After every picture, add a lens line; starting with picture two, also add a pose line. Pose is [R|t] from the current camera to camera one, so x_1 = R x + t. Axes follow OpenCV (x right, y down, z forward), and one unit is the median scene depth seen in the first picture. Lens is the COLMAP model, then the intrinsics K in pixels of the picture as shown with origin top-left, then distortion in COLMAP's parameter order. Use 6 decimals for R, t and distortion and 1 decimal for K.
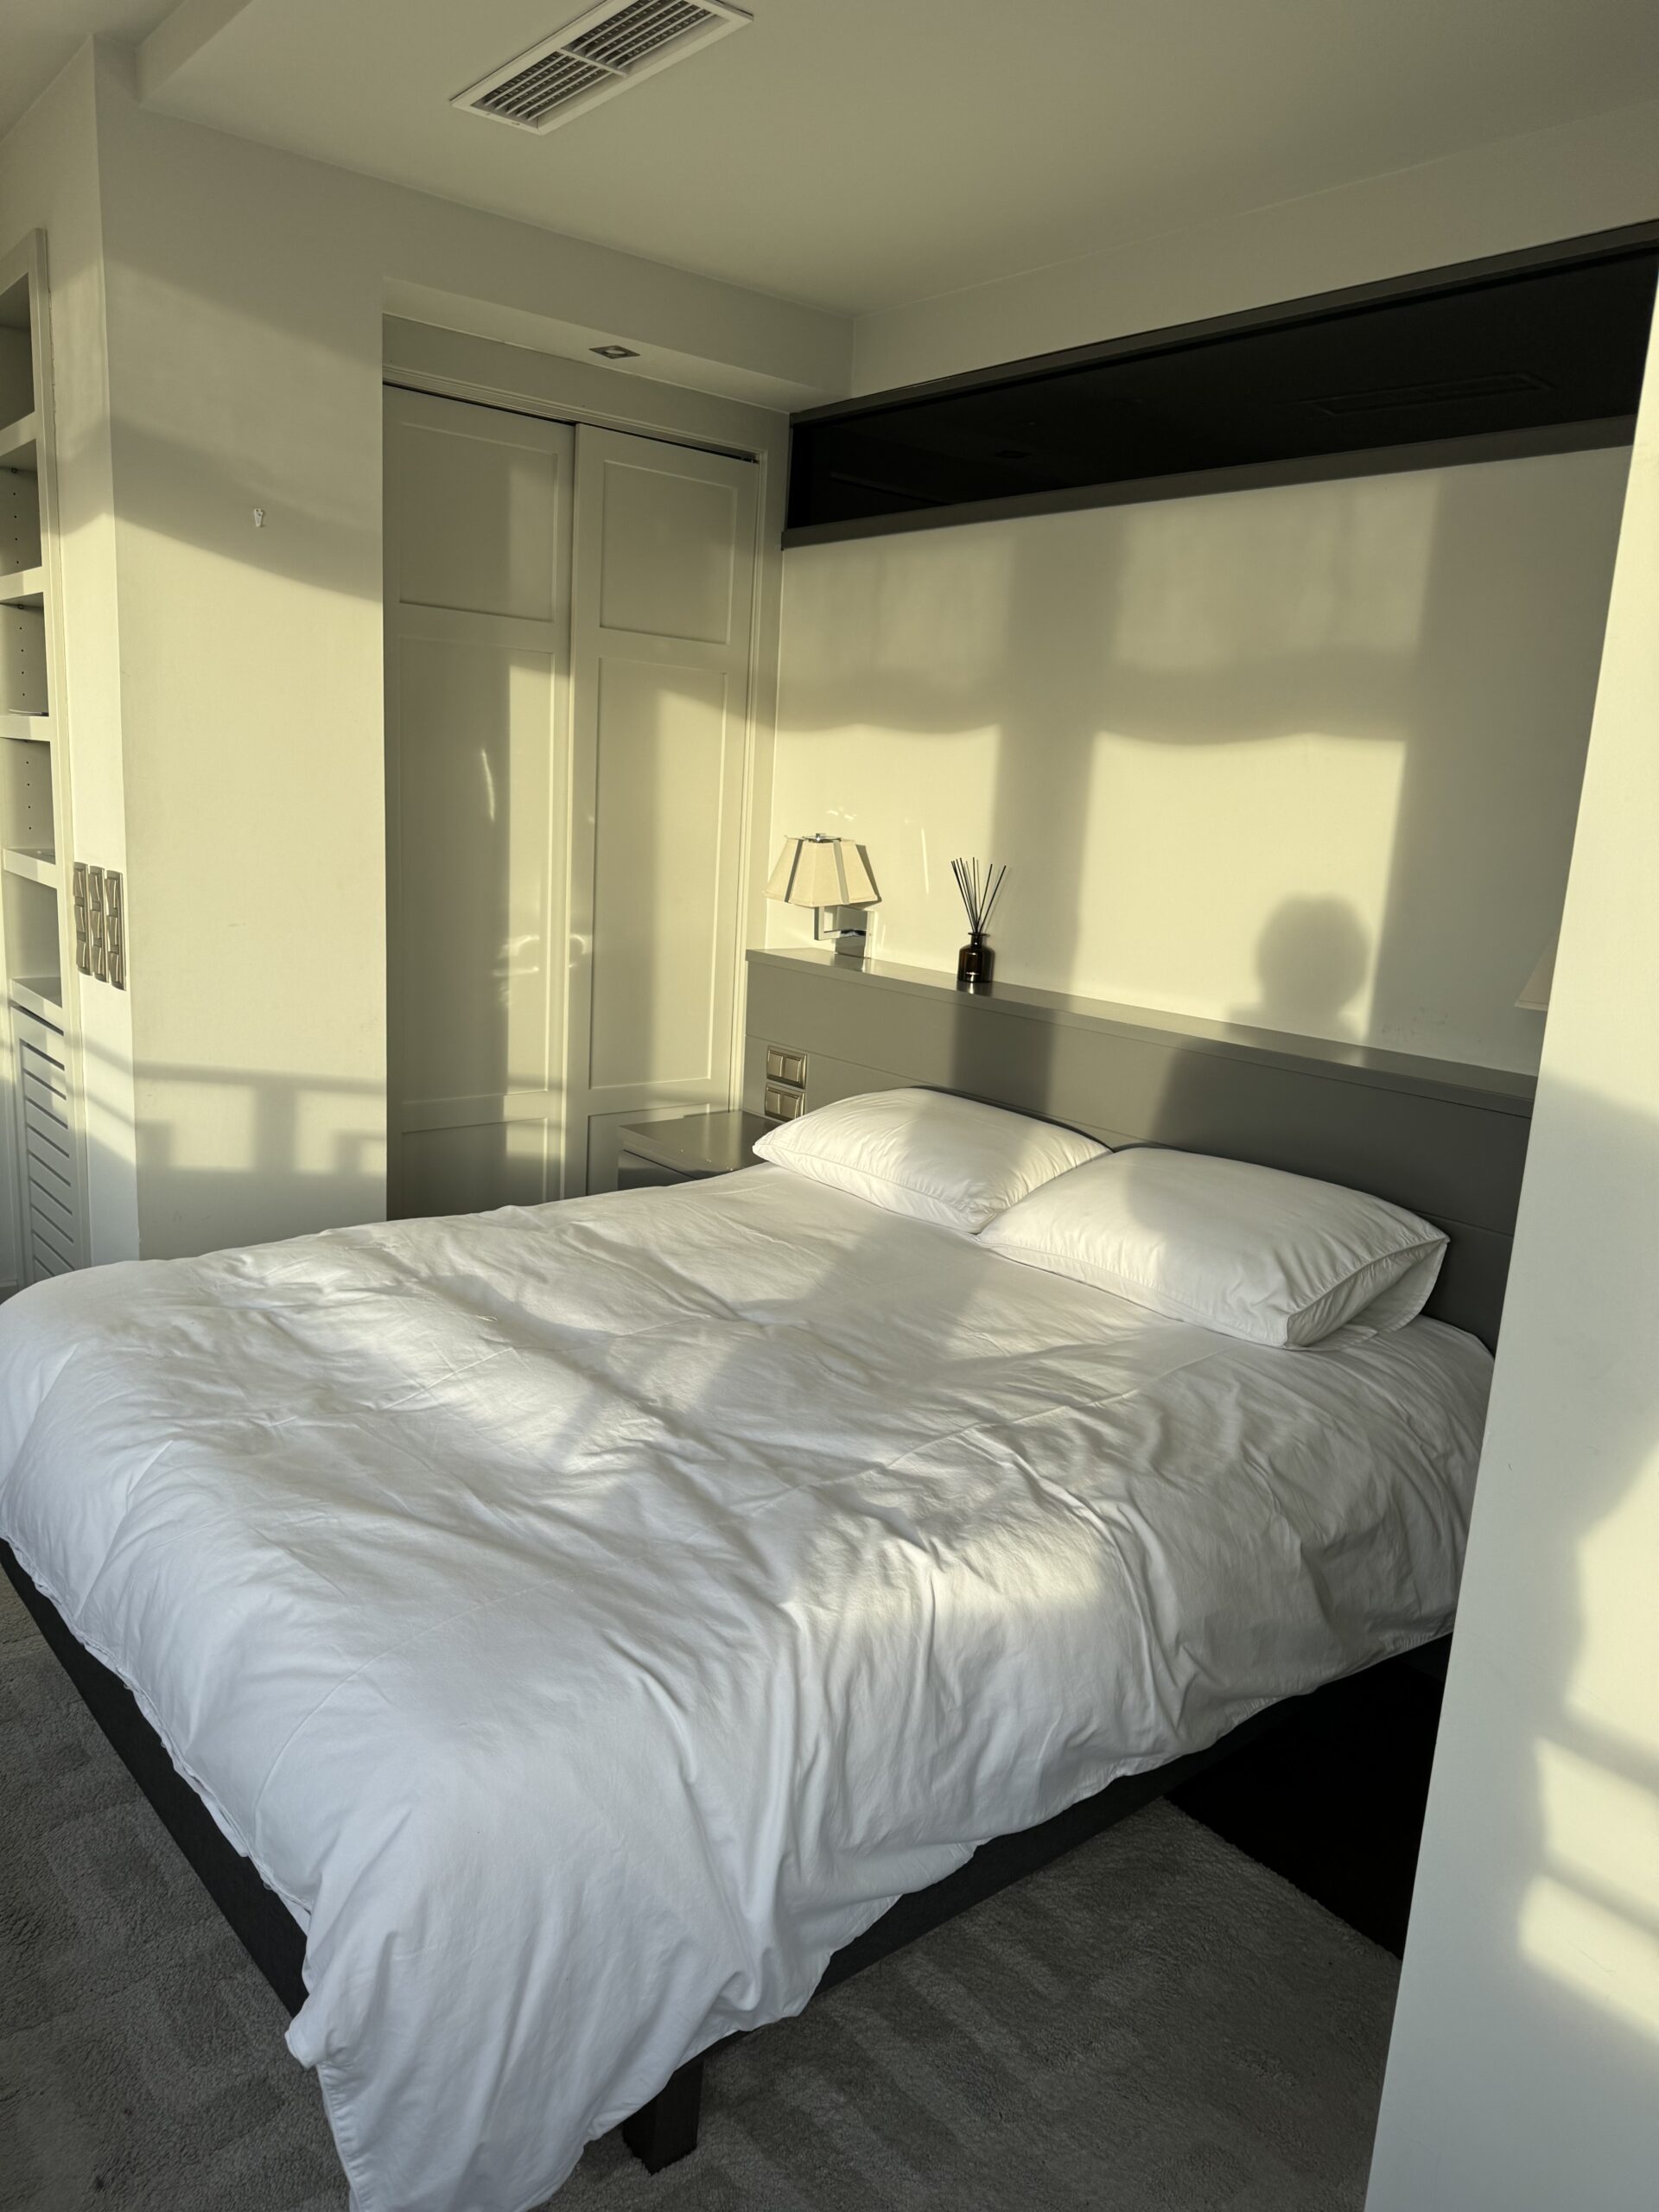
lens RADIAL K [[1527.2, 0, 832.5], [0, 1527.2, 1109.9], [0, 0, 1]] dist [0.037069, -0.052079]
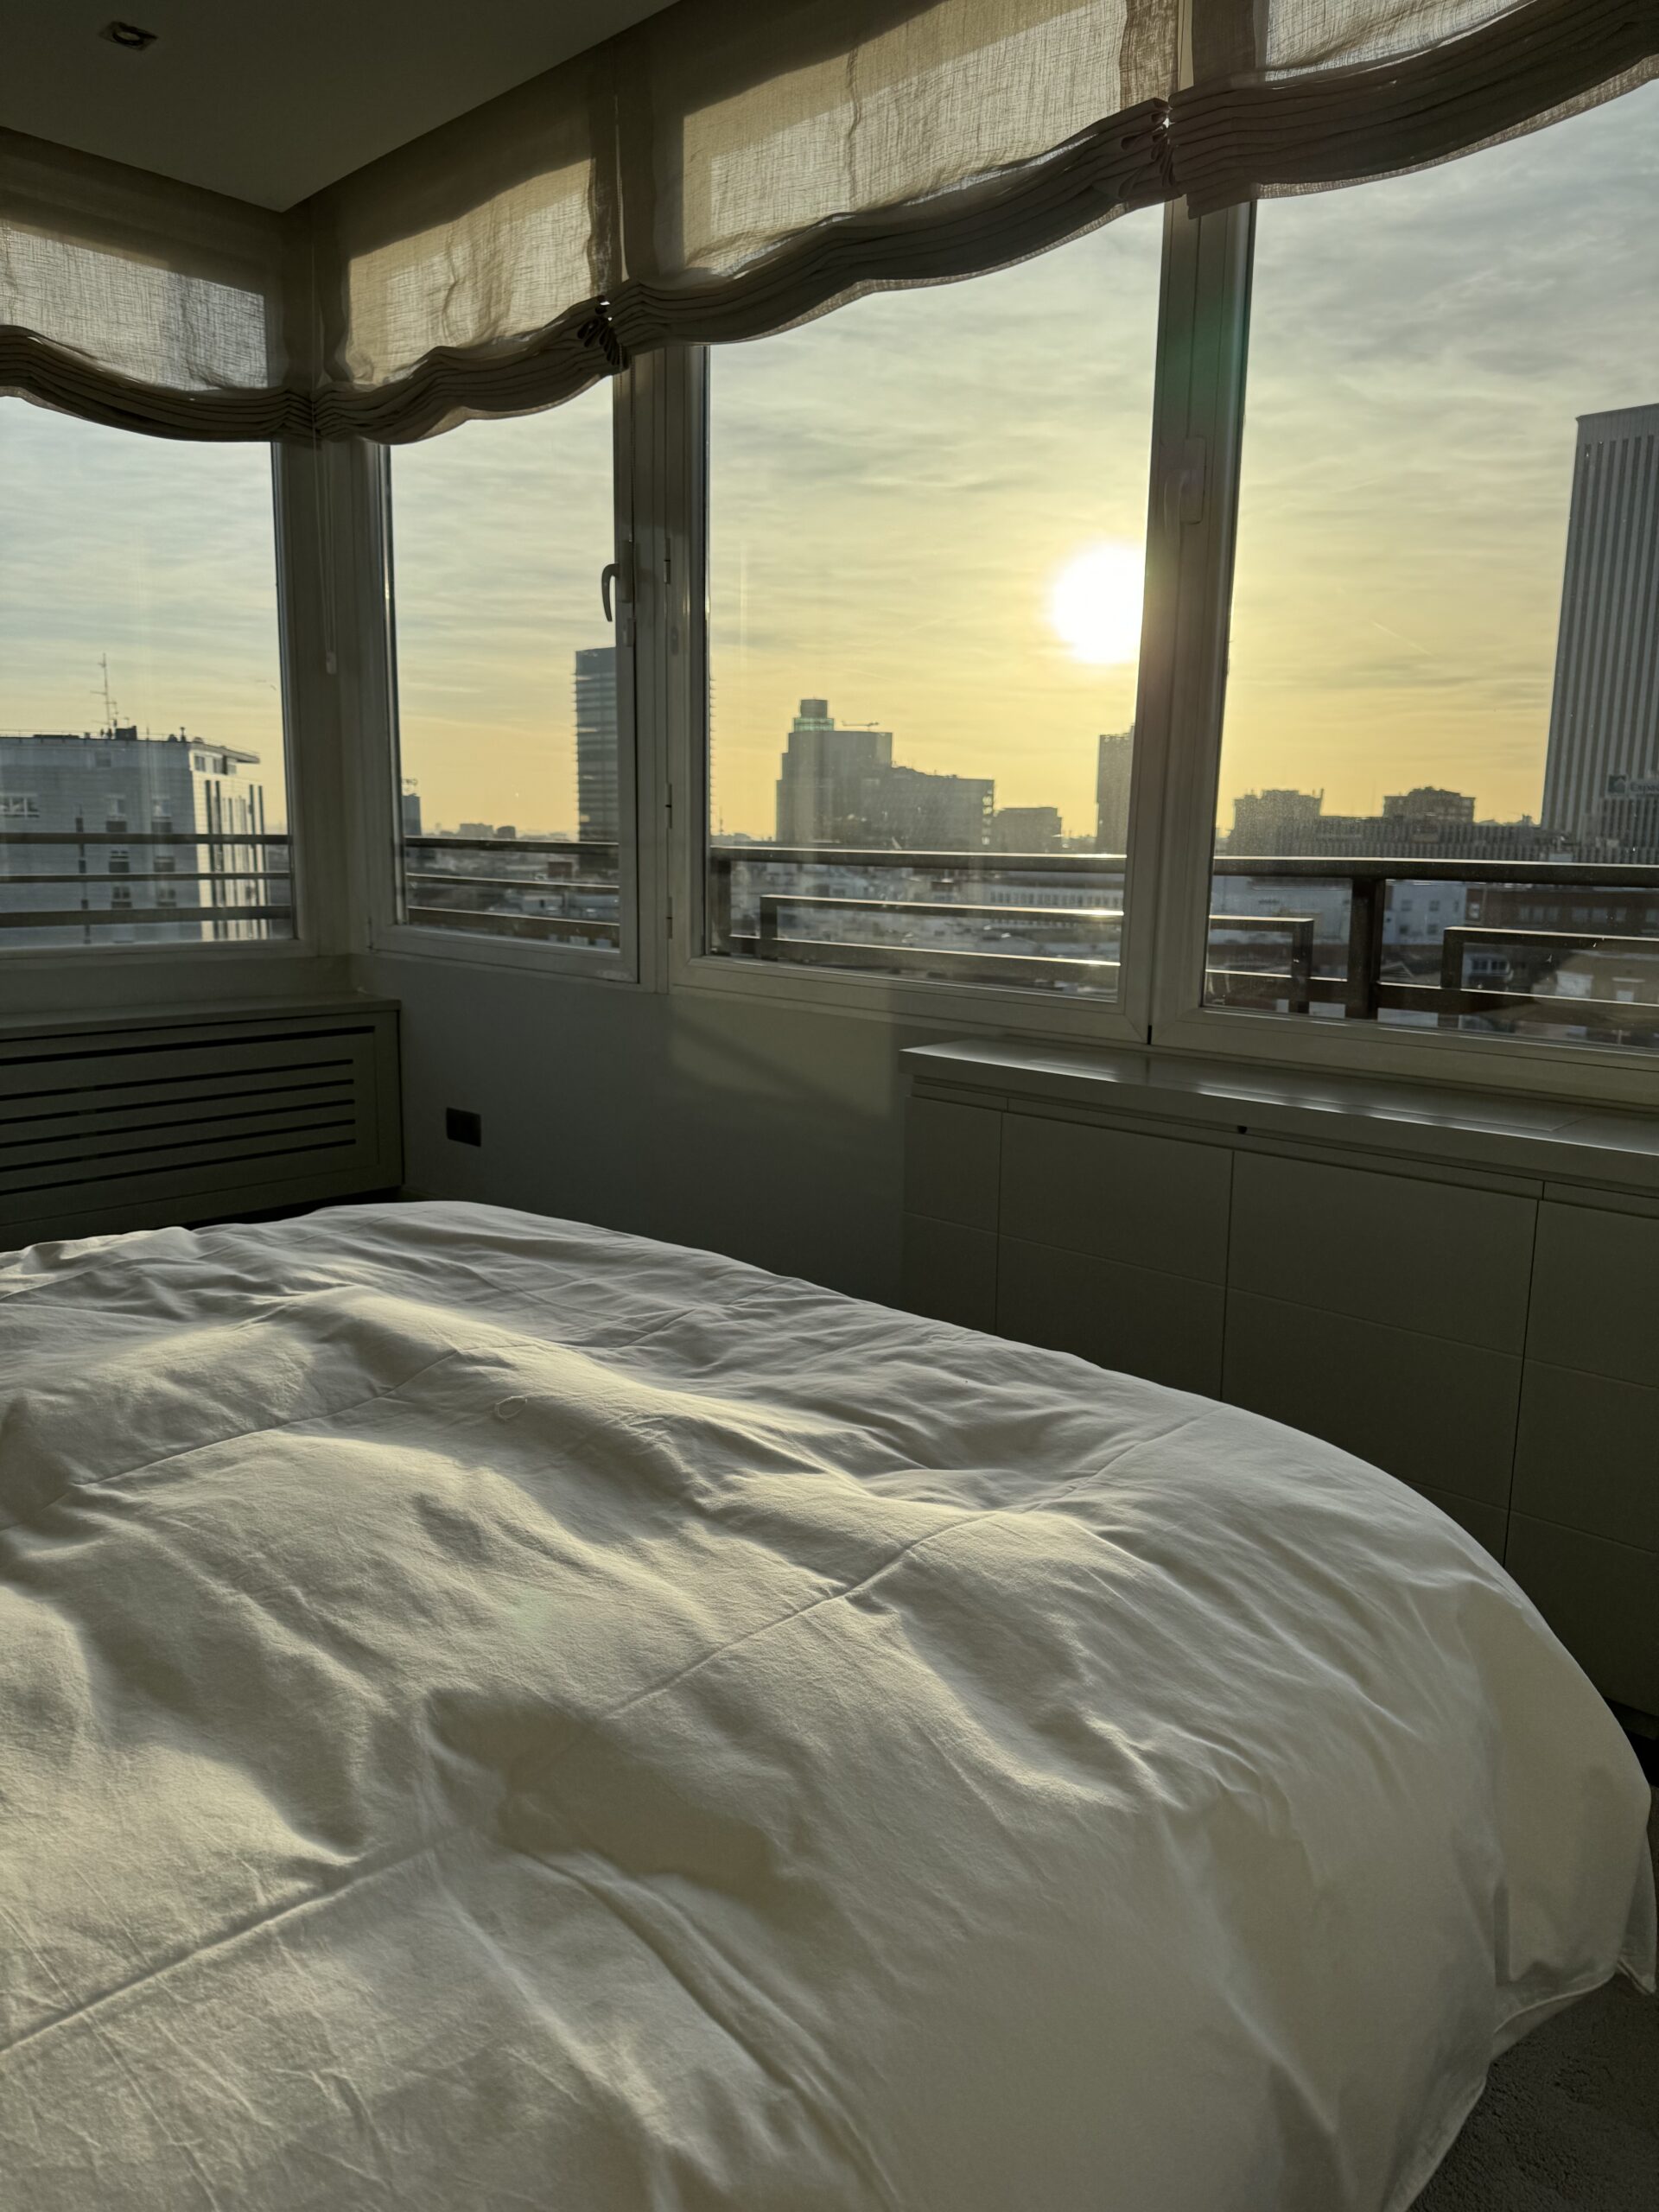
lens RADIAL K [[1527.0, 0, 816.2], [0, 1527.0, 1110.4], [0, 0, 1]] dist [0.063912, -0.077590]
pose [[-0.991518, -0.053669, -0.118374, -0.169768], [-0.094203, 0.924233, 0.370025, -0.124253], [0.089546, 0.378038, -0.921449, 0.964041]]
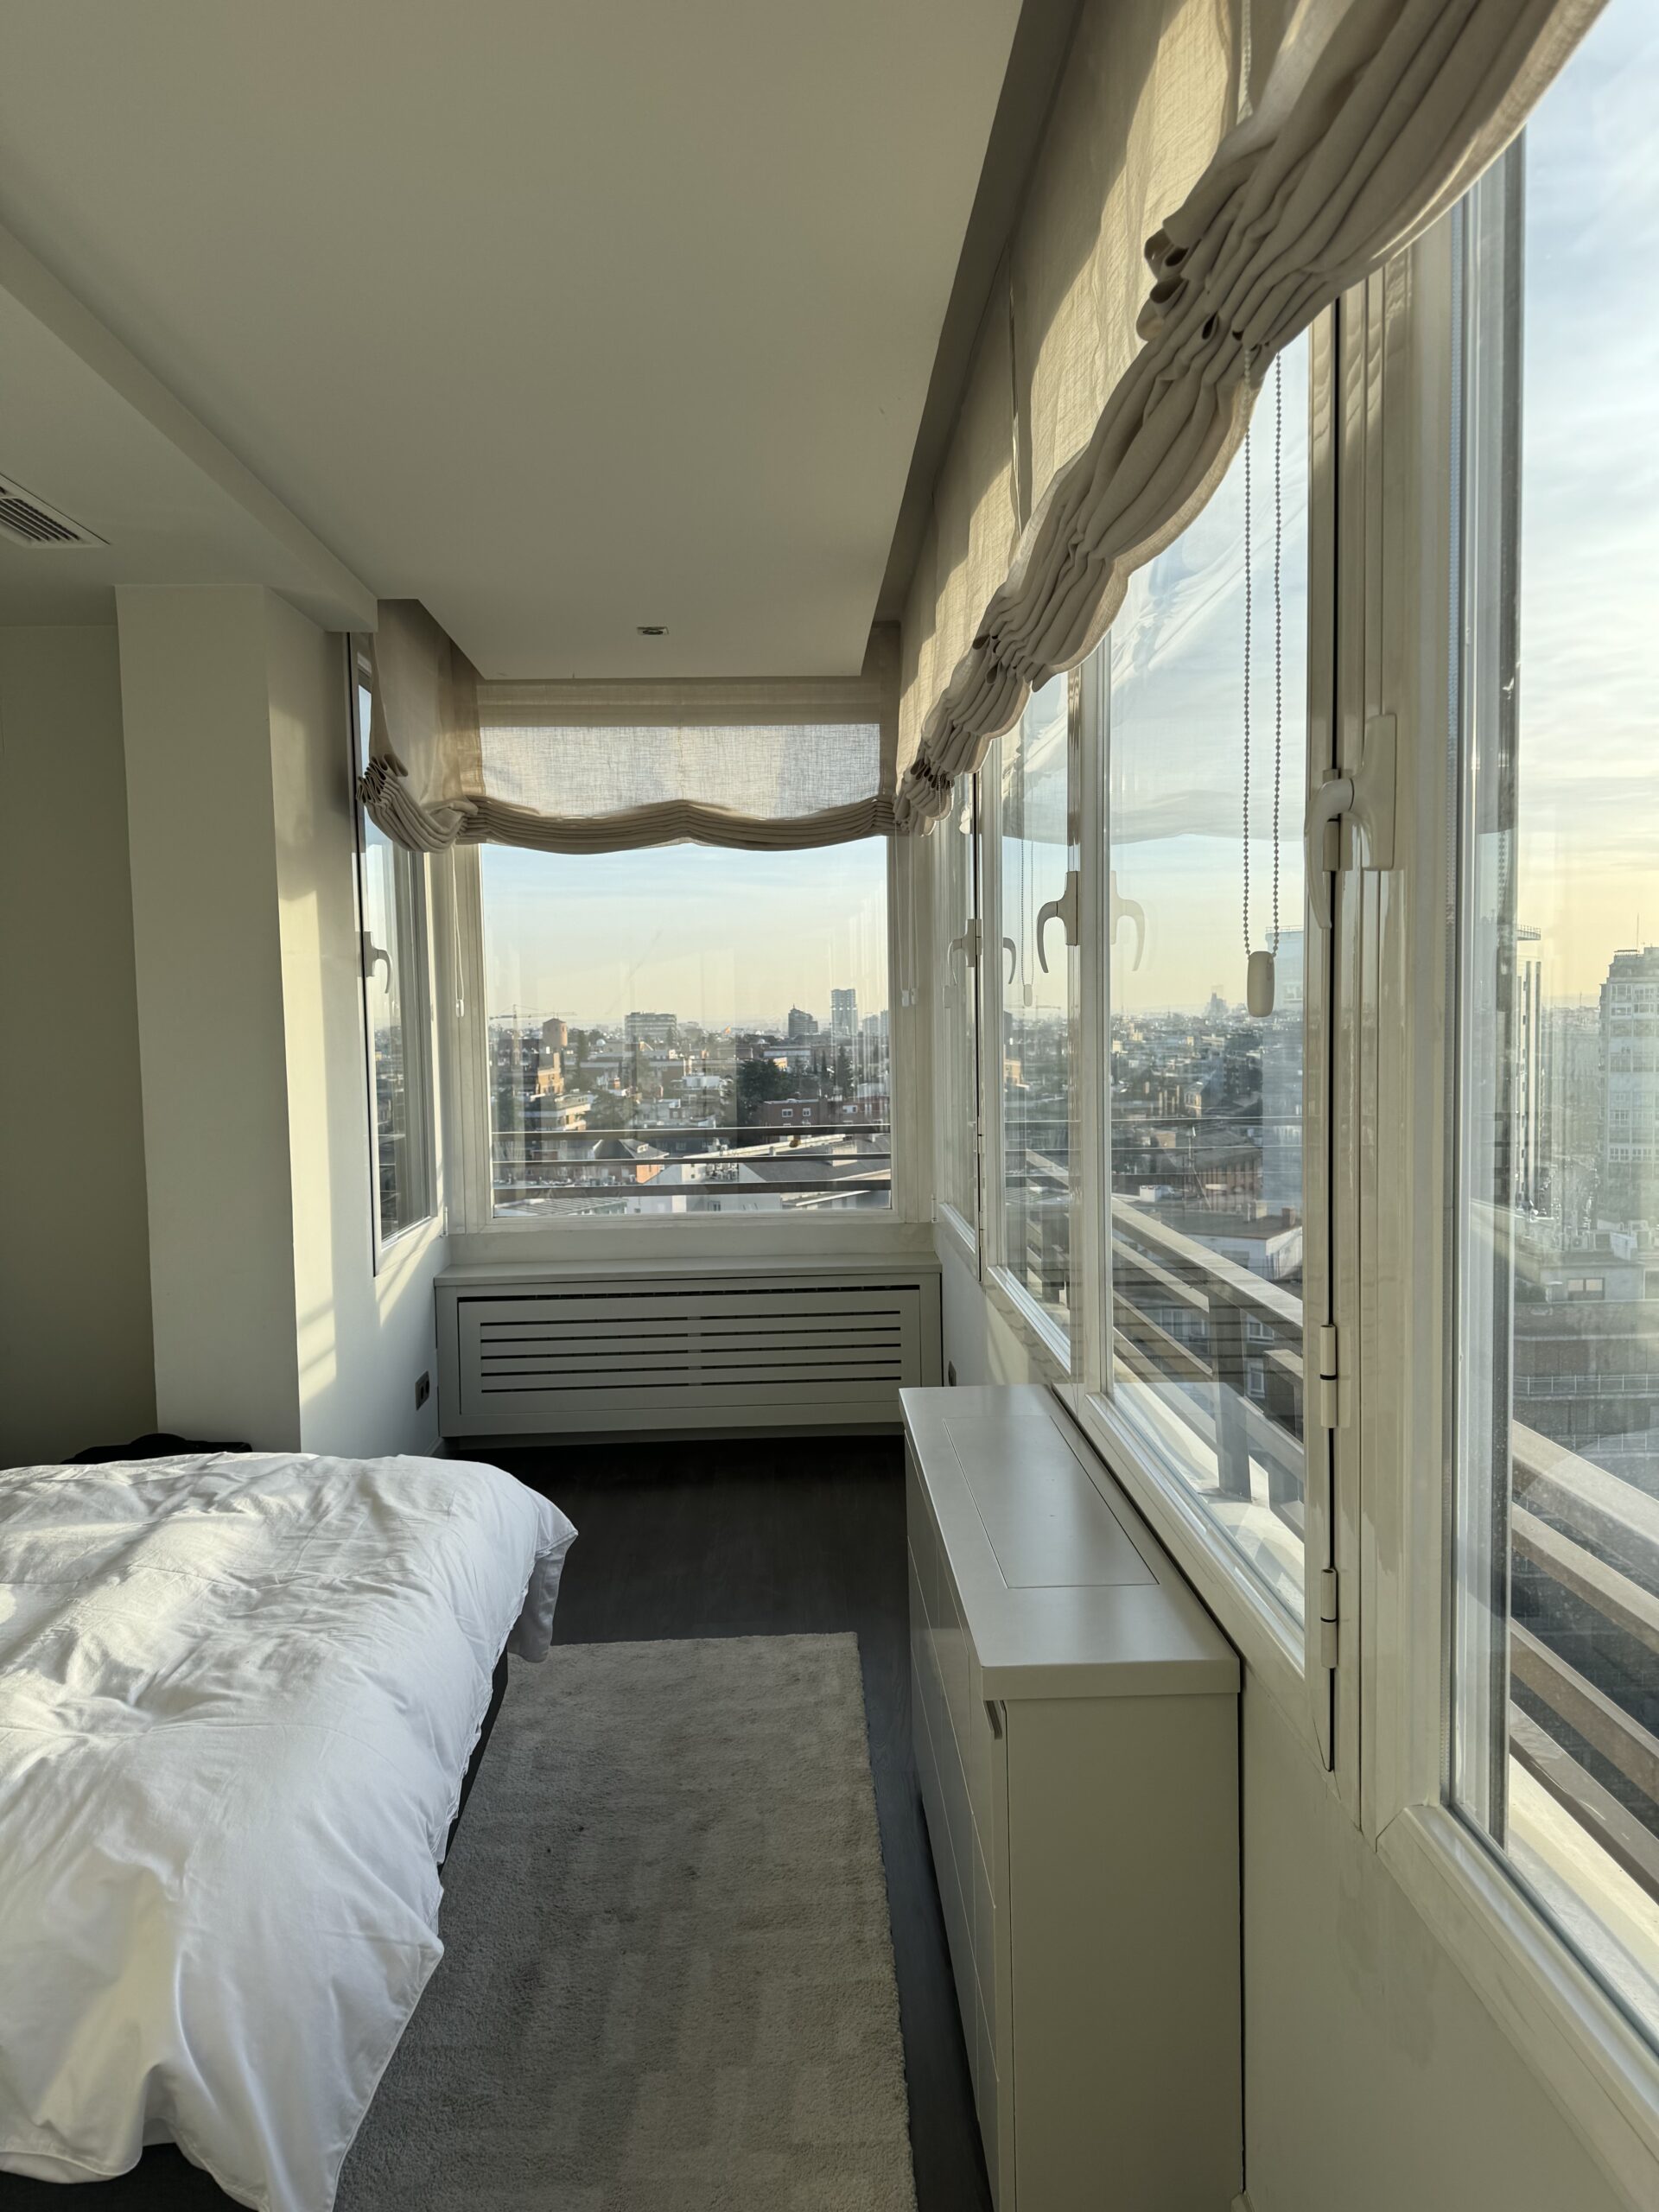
lens RADIAL K [[1527.2, 0, 832.5], [0, 1527.2, 1109.9], [0, 0, 1]] dist [0.037069, -0.052079]
pose [[-0.784151, -0.086369, 0.614530, -0.803988], [0.101021, 0.959292, 0.263729, -0.265371], [-0.612292, 0.268884, -0.743505, 0.880231]]
